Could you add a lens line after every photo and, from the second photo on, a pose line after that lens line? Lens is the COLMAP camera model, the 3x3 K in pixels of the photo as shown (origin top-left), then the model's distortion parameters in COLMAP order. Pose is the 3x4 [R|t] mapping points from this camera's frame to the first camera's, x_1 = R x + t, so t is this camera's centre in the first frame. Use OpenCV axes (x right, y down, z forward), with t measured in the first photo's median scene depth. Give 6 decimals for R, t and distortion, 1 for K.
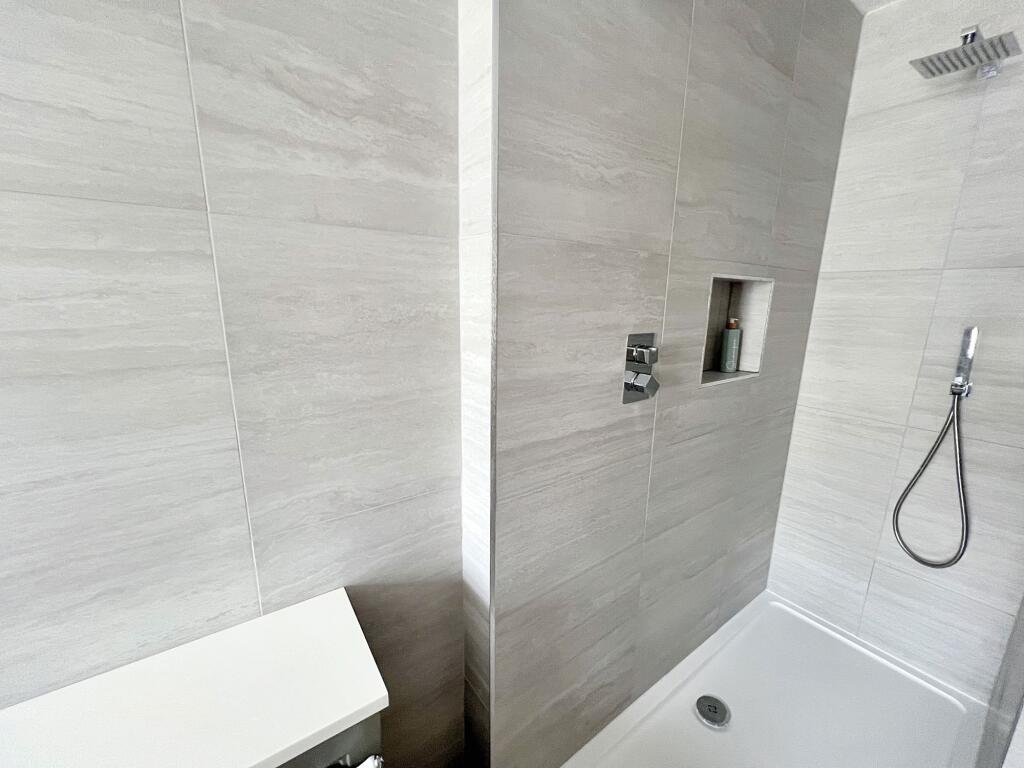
lens RADIAL K [[407.9, 0, 512.7], [0, 407.9, 385.3], [0, 0, 1]] dist [0.000349, -0.000066]
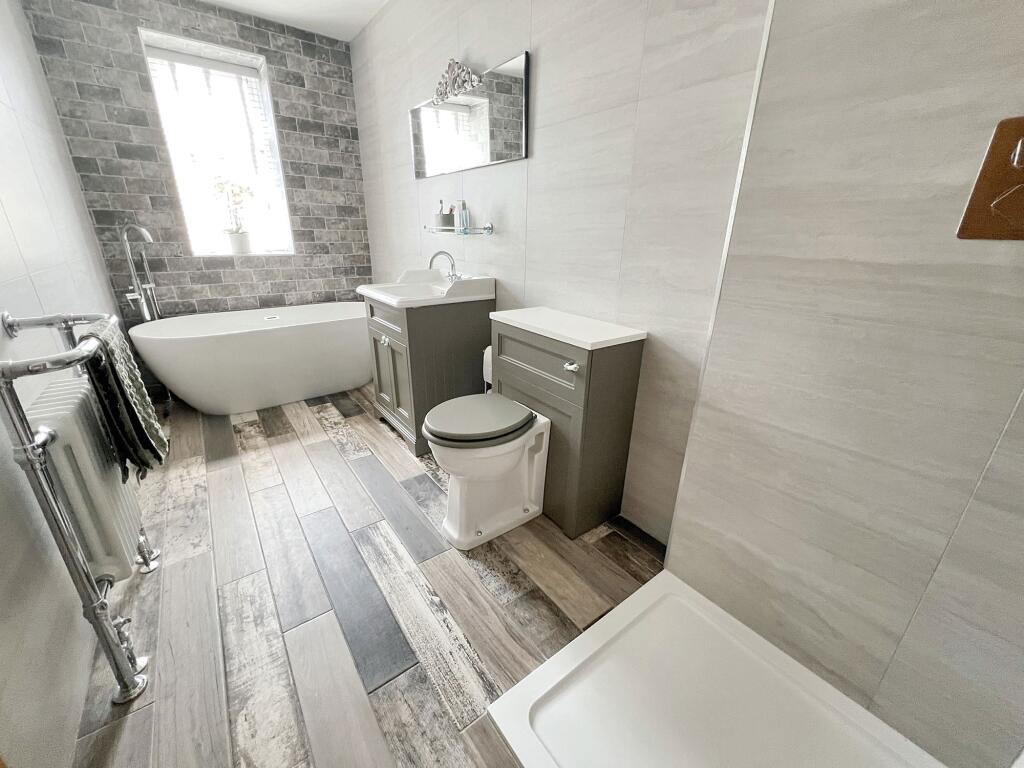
lens RADIAL K [[411.4, 0, 512.2], [0, 411.4, 382.1], [0, 0, 1]] dist [0.000697, 0.000037]
pose [[0.019866, 0.334613, -0.942146, 1.063059], [-0.221697, 0.920348, 0.322196, 0.227459], [0.974913, 0.202470, 0.092466, 0.293052]]
